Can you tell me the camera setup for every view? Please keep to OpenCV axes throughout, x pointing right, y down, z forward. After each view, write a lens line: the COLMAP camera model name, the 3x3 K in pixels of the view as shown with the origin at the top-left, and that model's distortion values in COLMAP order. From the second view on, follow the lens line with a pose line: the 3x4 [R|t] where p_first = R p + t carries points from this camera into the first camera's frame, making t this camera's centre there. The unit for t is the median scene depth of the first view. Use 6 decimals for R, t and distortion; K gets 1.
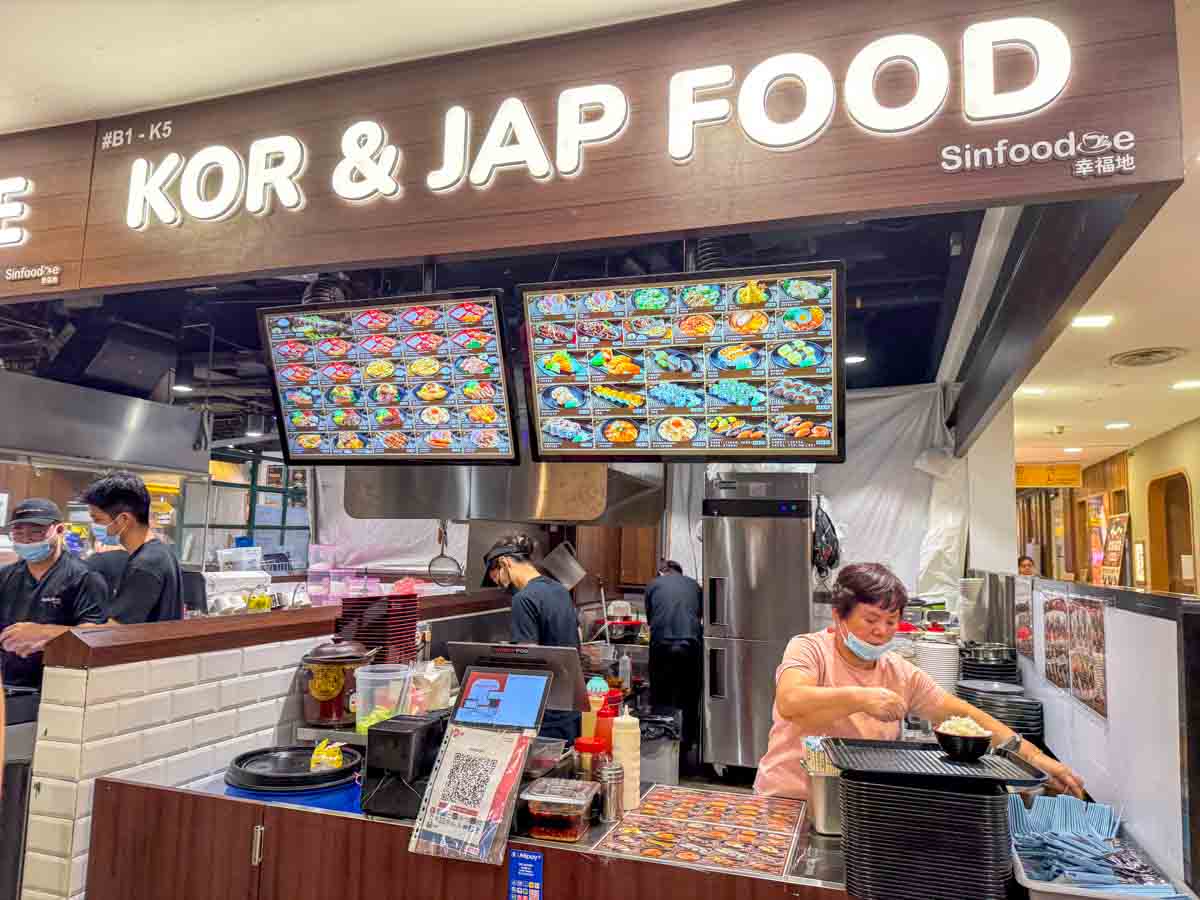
lens RADIAL K [[852.7, 0, 600.0], [0, 852.7, 450.0], [0, 0, 1]] dist [0.009884, 0.002792]
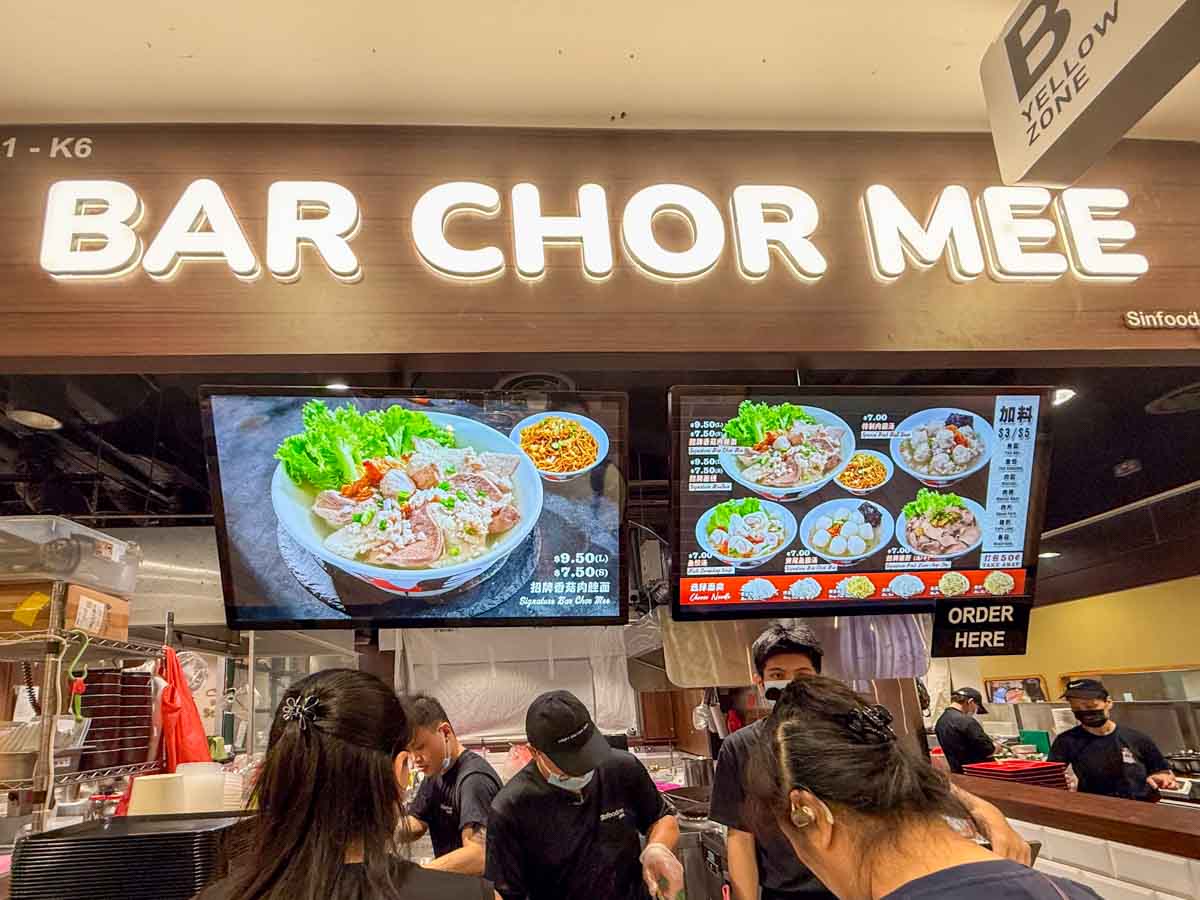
lens RADIAL K [[964.1, 0, 600.0], [0, 964.1, 450.0], [0, 0, 1]] dist [0.002901, -0.004148]
pose [[0.925456, 0.058841, 0.374258, -0.141797], [0.001876, 0.987141, -0.159840, 0.002694], [-0.378851, 0.148627, 0.913445, 0.047289]]
